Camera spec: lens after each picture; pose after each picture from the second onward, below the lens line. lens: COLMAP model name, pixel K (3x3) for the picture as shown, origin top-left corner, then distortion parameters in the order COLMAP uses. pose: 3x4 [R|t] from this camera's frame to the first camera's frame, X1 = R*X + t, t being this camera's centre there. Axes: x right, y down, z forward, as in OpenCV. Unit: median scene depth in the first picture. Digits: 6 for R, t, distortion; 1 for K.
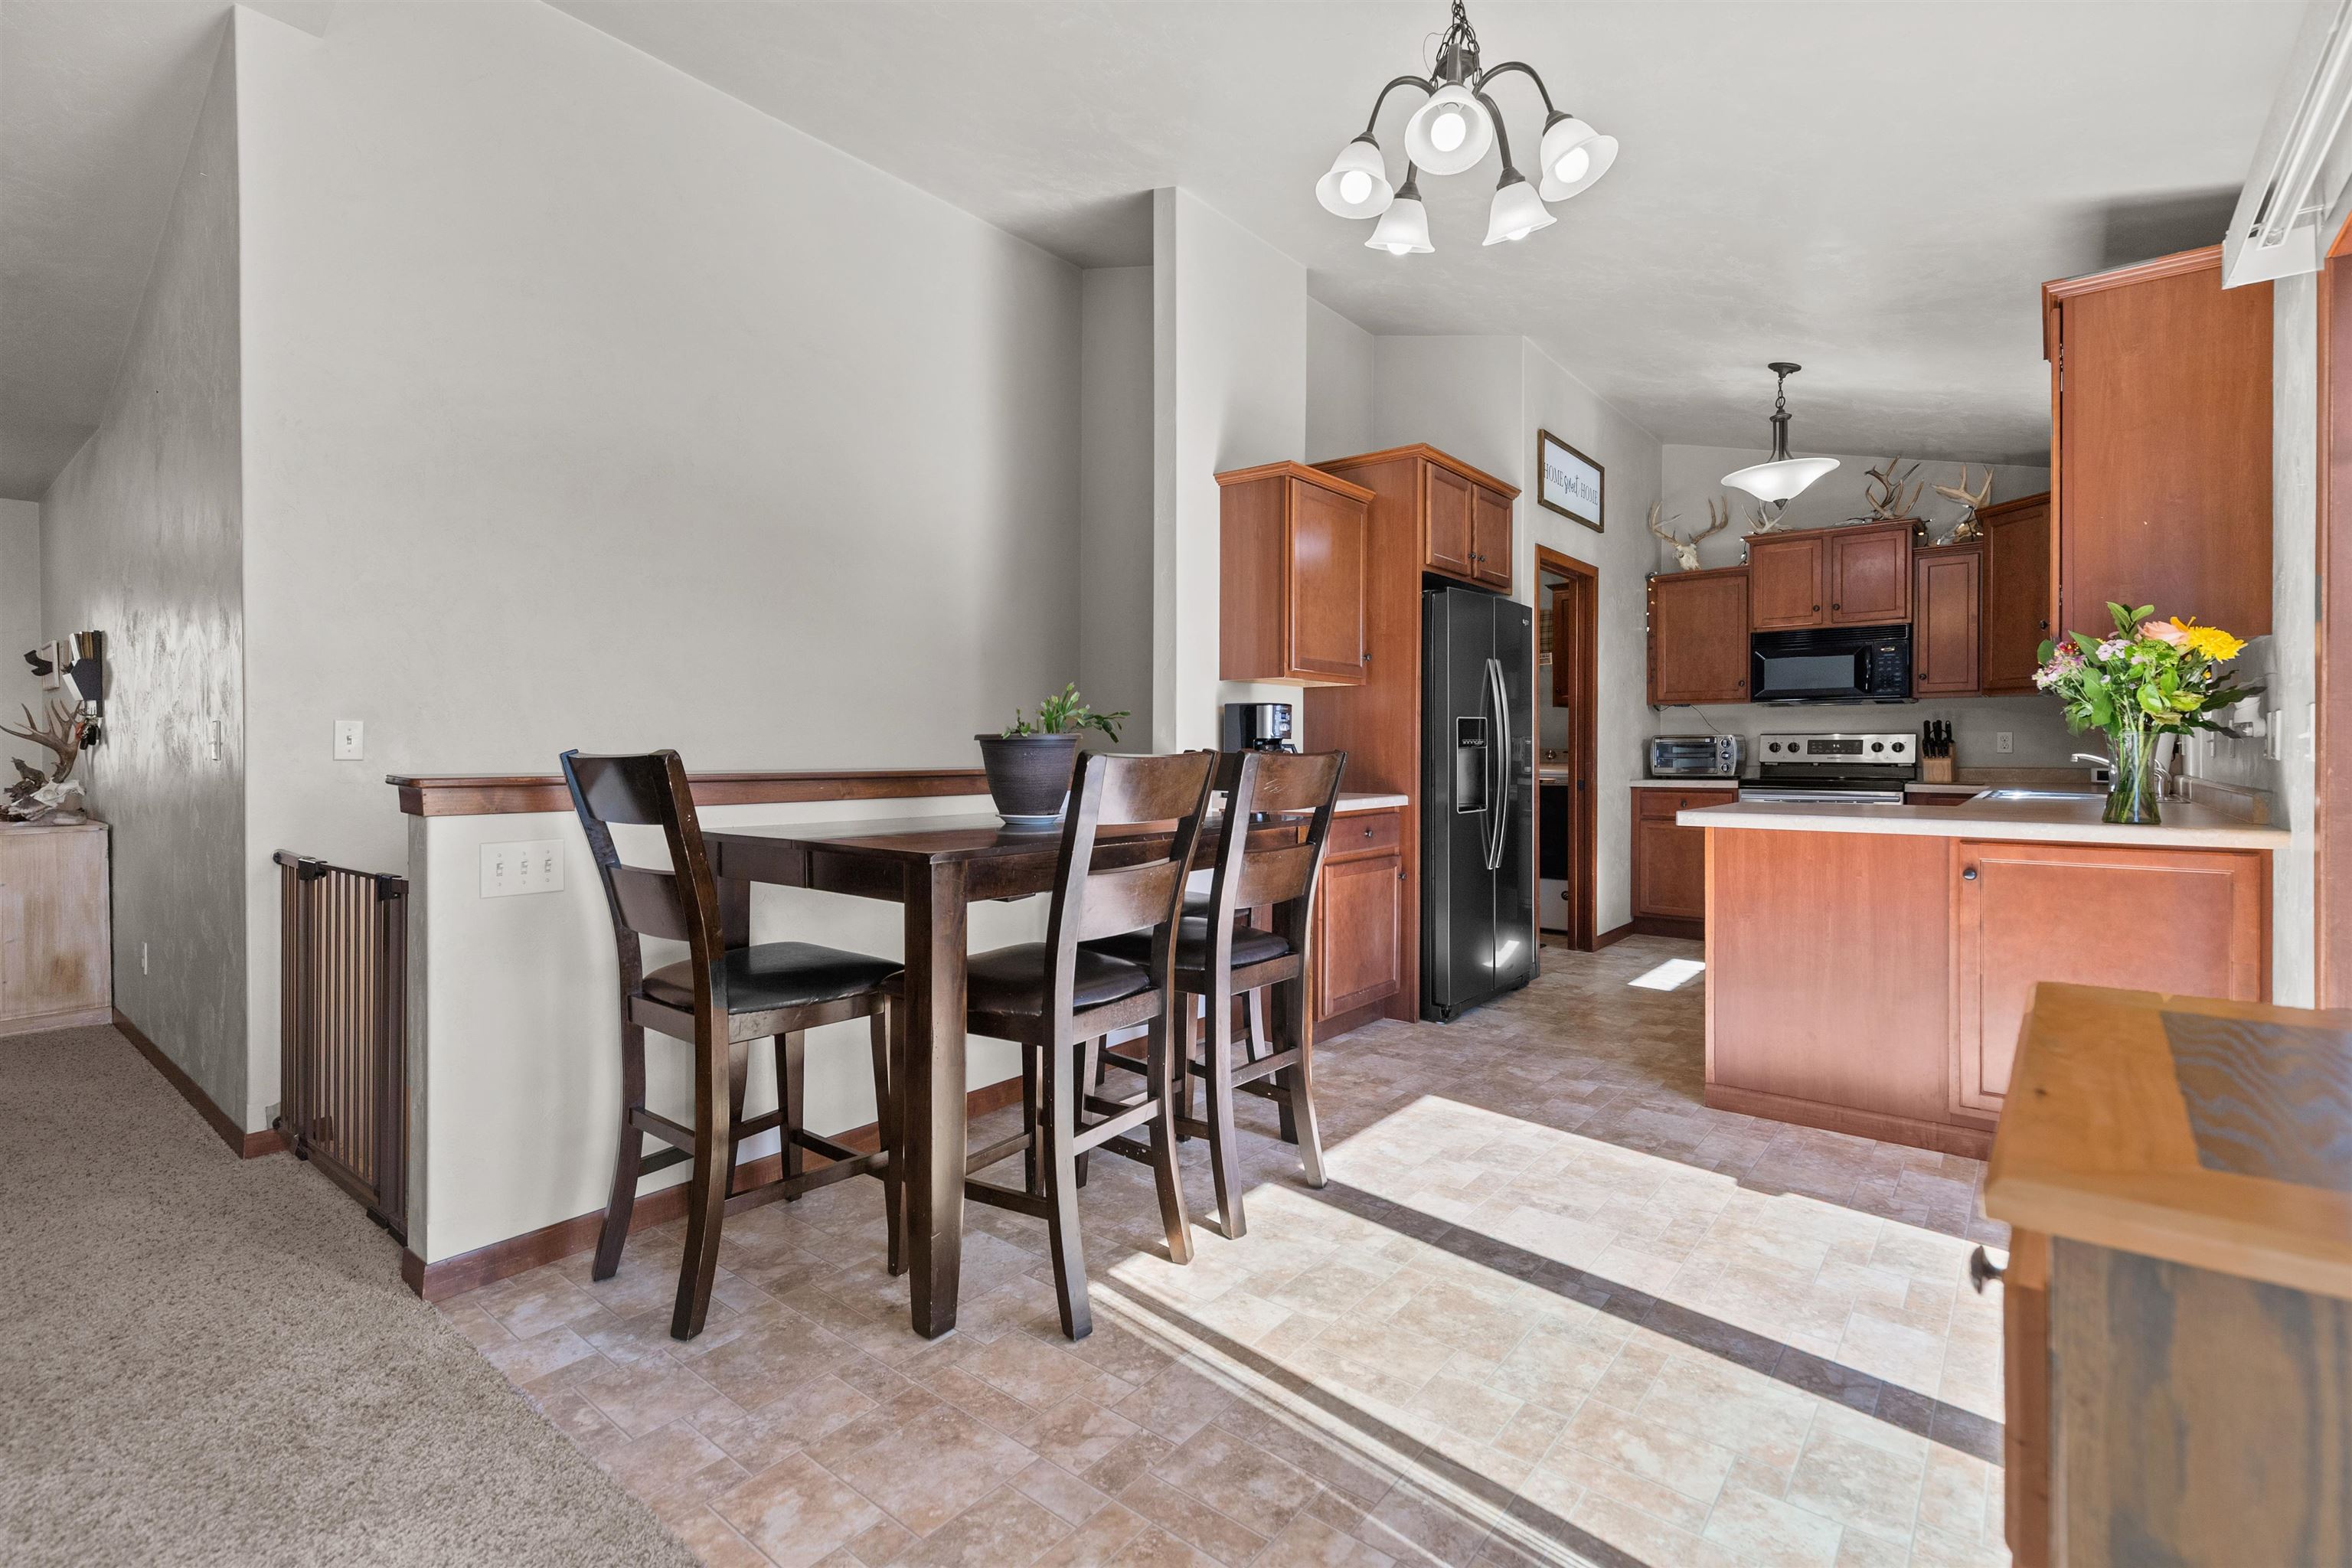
lens RADIAL K [[1055.5, 0, 1190.1], [0, 1055.5, 760.5], [0, 0, 1]] dist [0.012894, -0.000408]
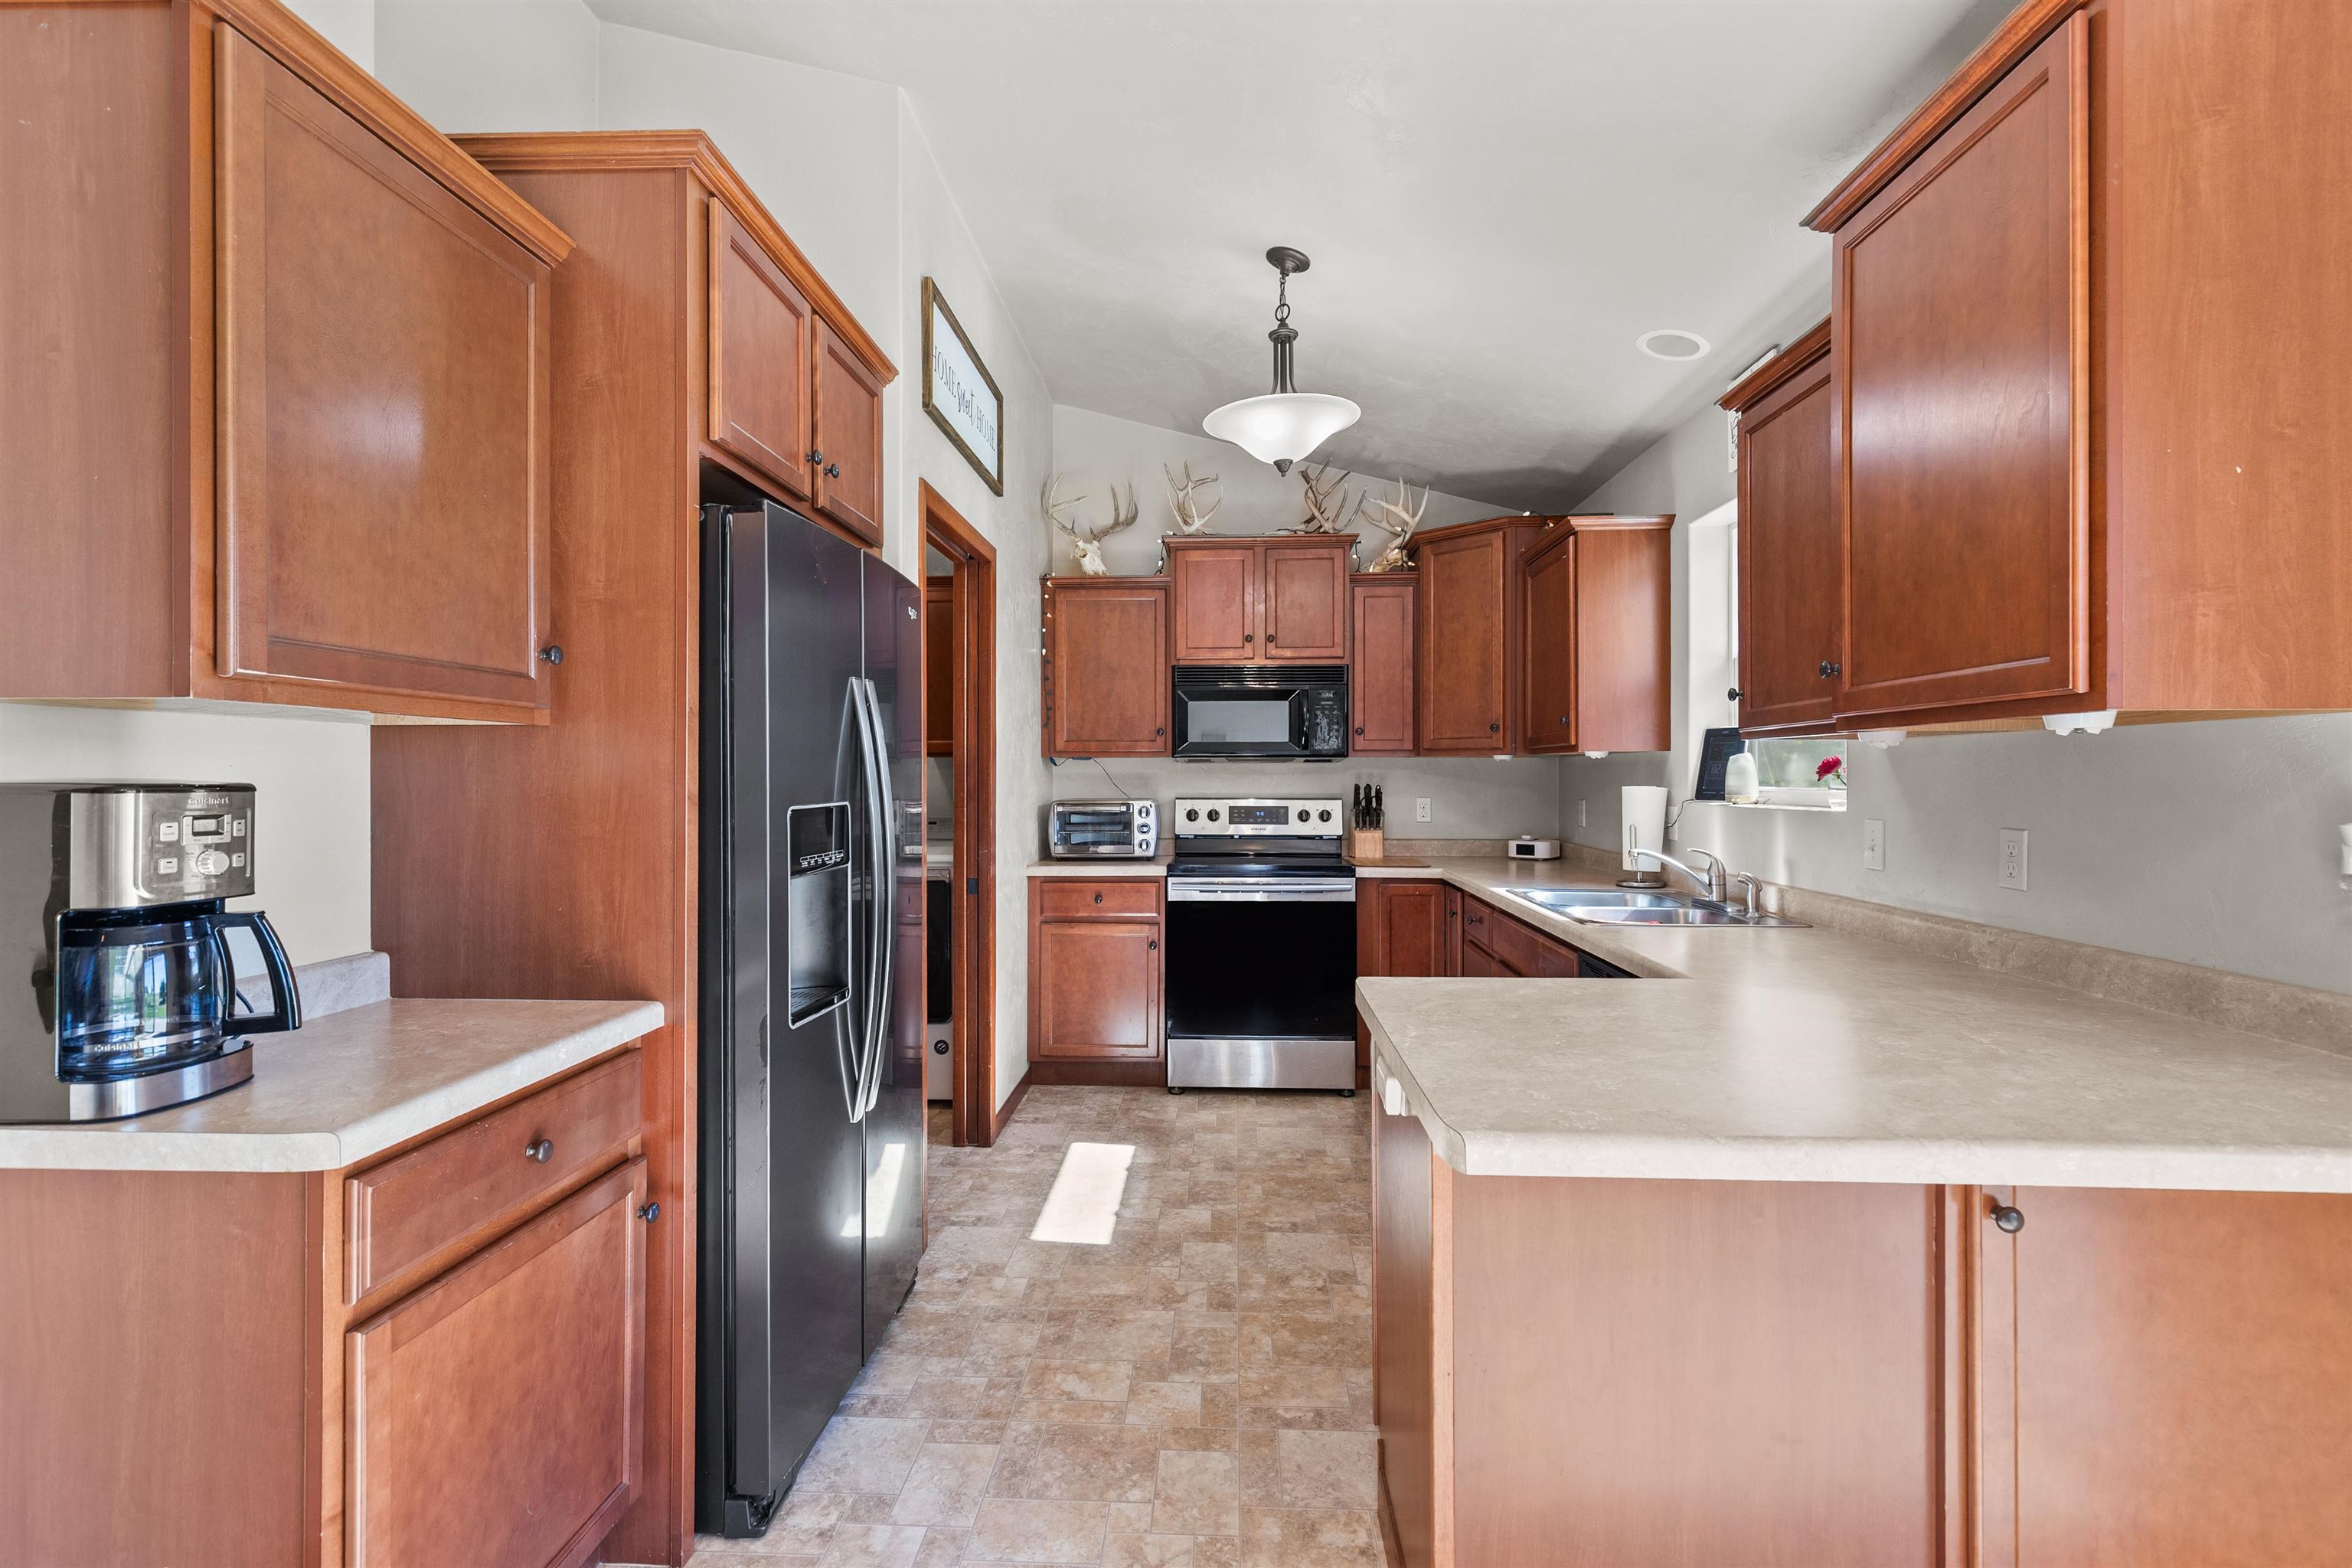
lens RADIAL K [[1055.5, 0, 1171.6], [0, 1055.5, 786.3], [0, 0, 1]] dist [0.012894, -0.000408]
pose [[0.811185, -0.003536, 0.584780, 0.092360], [0.004458, 0.999990, -0.000138, -0.035692], [-0.584773, 0.002719, 0.811192, 0.405418]]
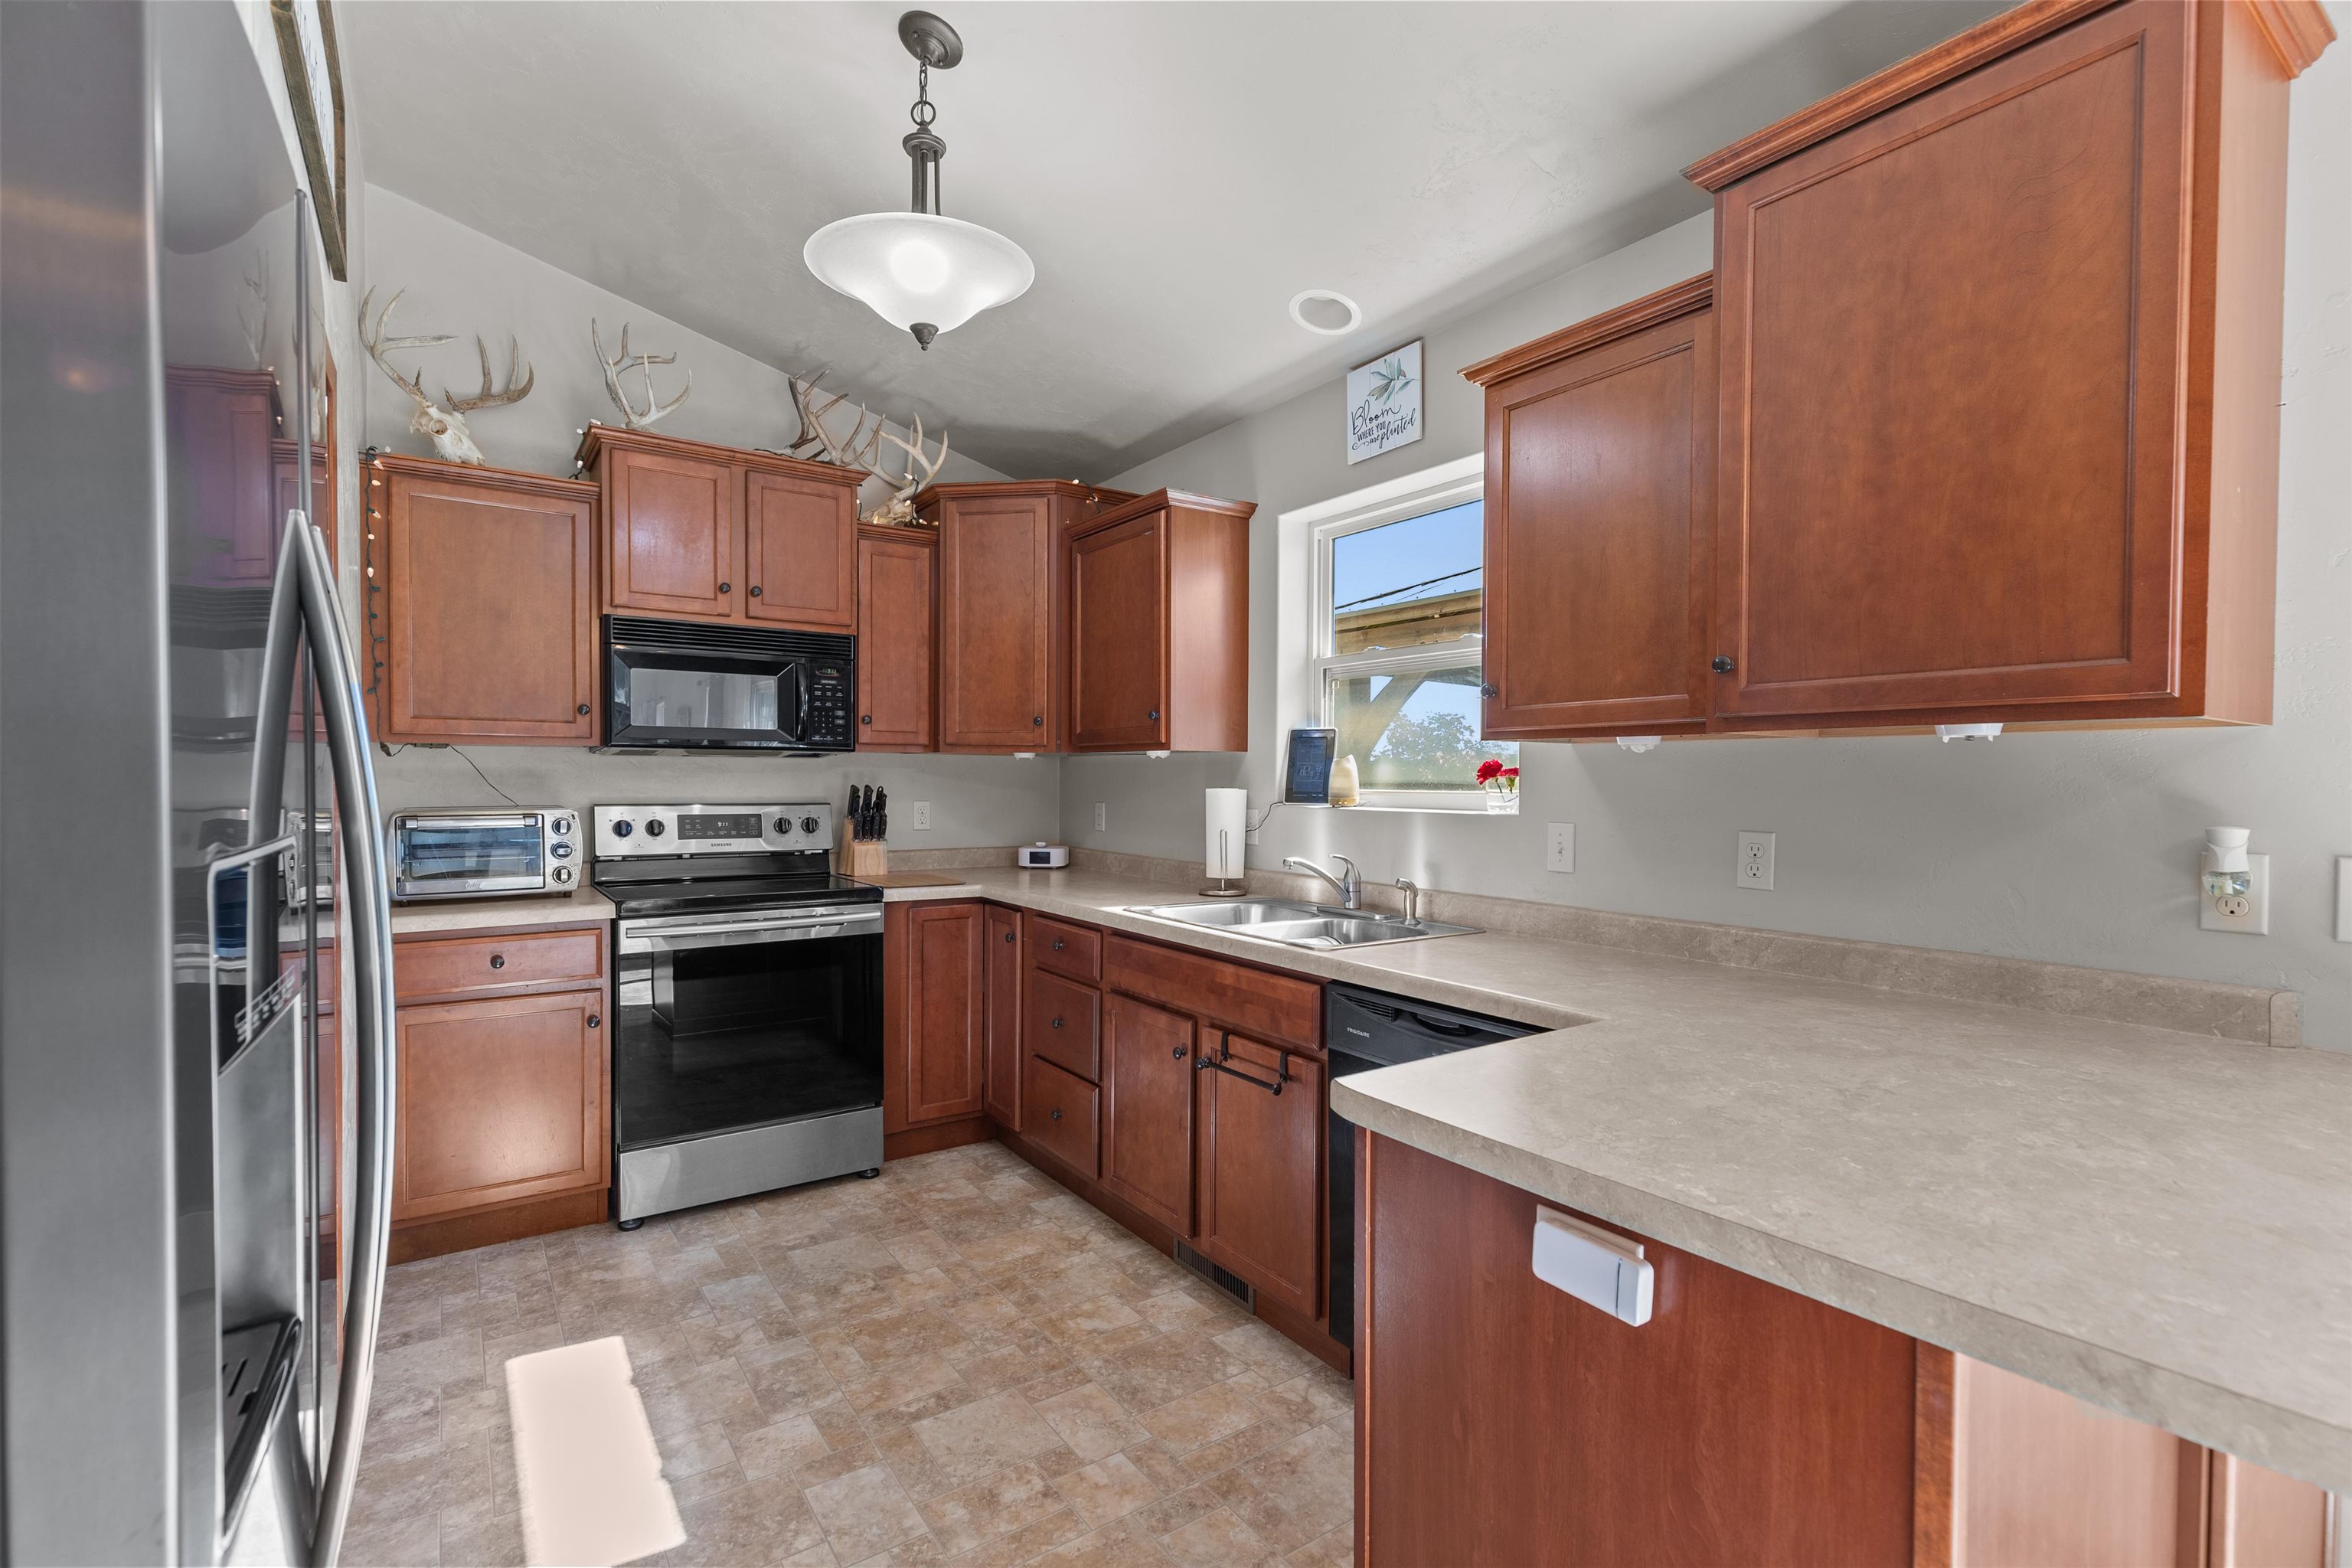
lens RADIAL K [[1055.5, 0, 1136.2], [0, 1055.5, 800.4], [0, 0, 1]] dist [0.012894, -0.000408]
pose [[0.298841, -0.017941, 0.954134, 0.110266], [0.003666, 0.999837, 0.017652, -0.038292], [-0.954296, -0.001778, 0.298858, 0.615767]]
